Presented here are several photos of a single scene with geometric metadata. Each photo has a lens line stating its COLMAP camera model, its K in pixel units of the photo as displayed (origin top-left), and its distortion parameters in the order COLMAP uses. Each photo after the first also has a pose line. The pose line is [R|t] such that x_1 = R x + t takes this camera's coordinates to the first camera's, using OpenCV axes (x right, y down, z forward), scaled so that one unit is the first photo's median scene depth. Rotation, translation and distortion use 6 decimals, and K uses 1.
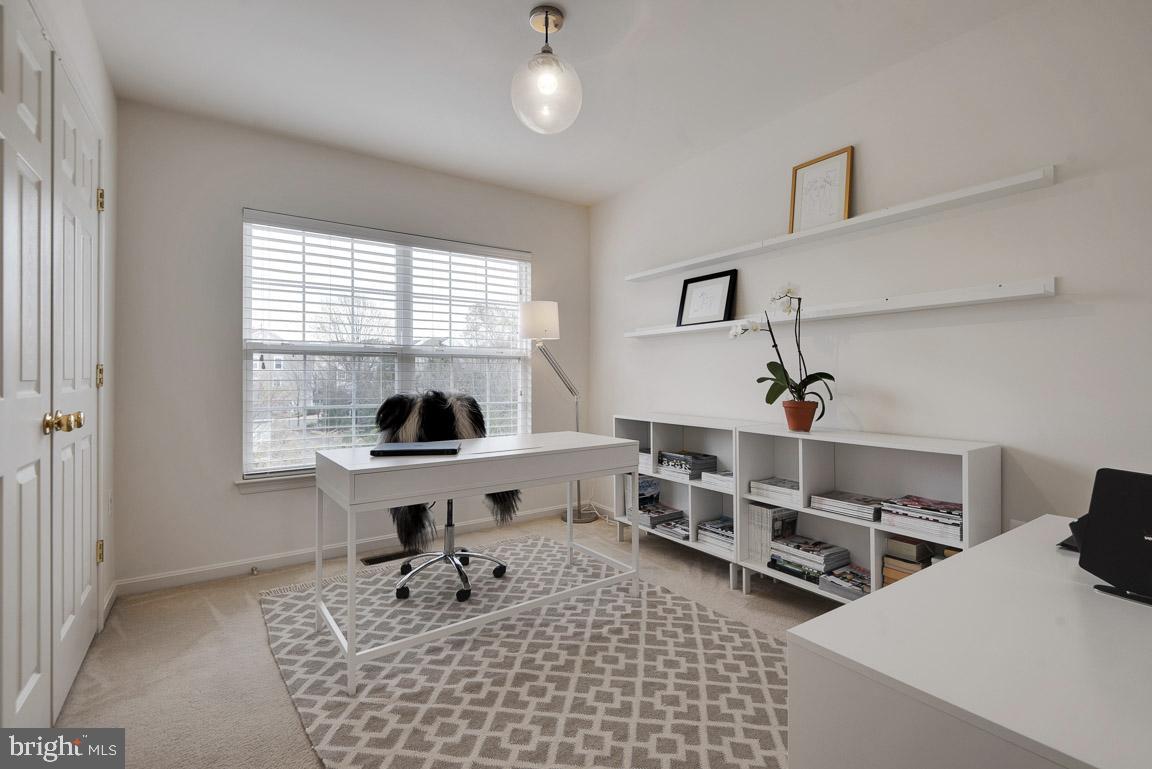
lens RADIAL K [[538.8, 0, 597.3], [0, 538.8, 387.9], [0, 0, 1]] dist [0.003129, -0.024831]
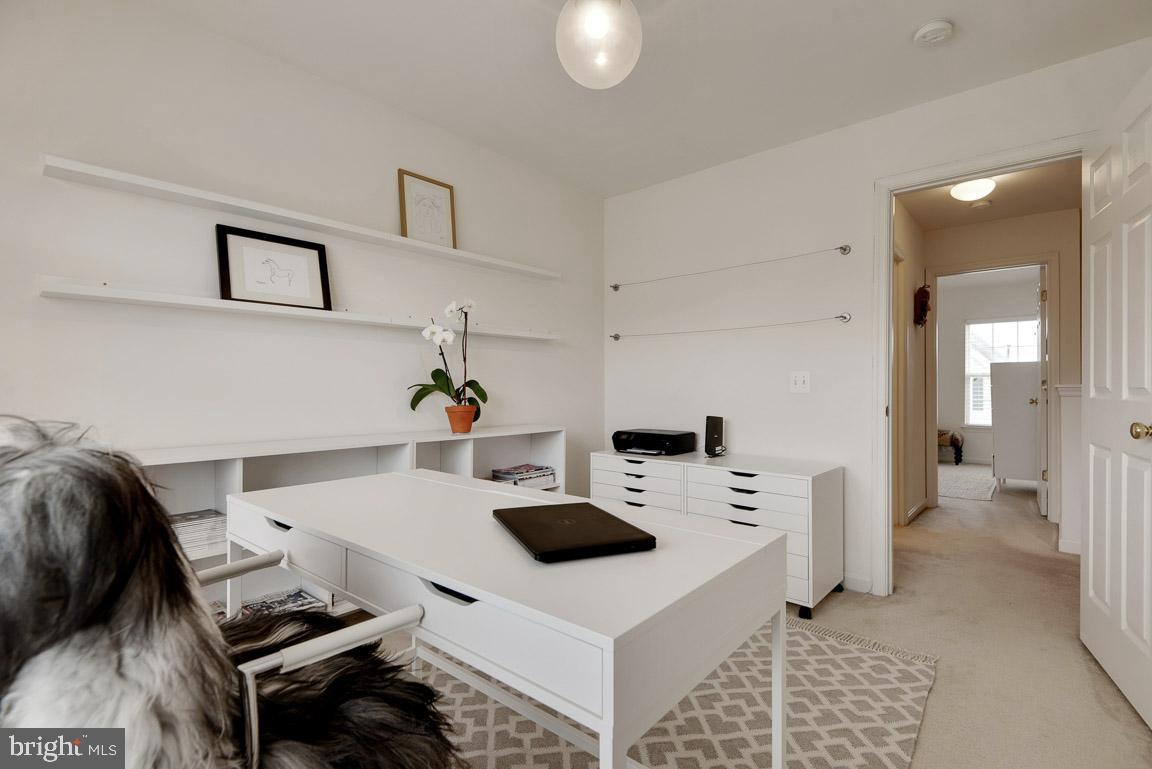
lens RADIAL K [[538.8, 0, 597.3], [0, 538.8, 387.9], [0, 0, 1]] dist [0.003129, -0.024831]
pose [[-0.273233, -0.007935, 0.961915, -0.728706], [0.011276, 0.999871, 0.011451, -0.020844], [-0.961882, 0.013976, -0.273108, 0.999475]]
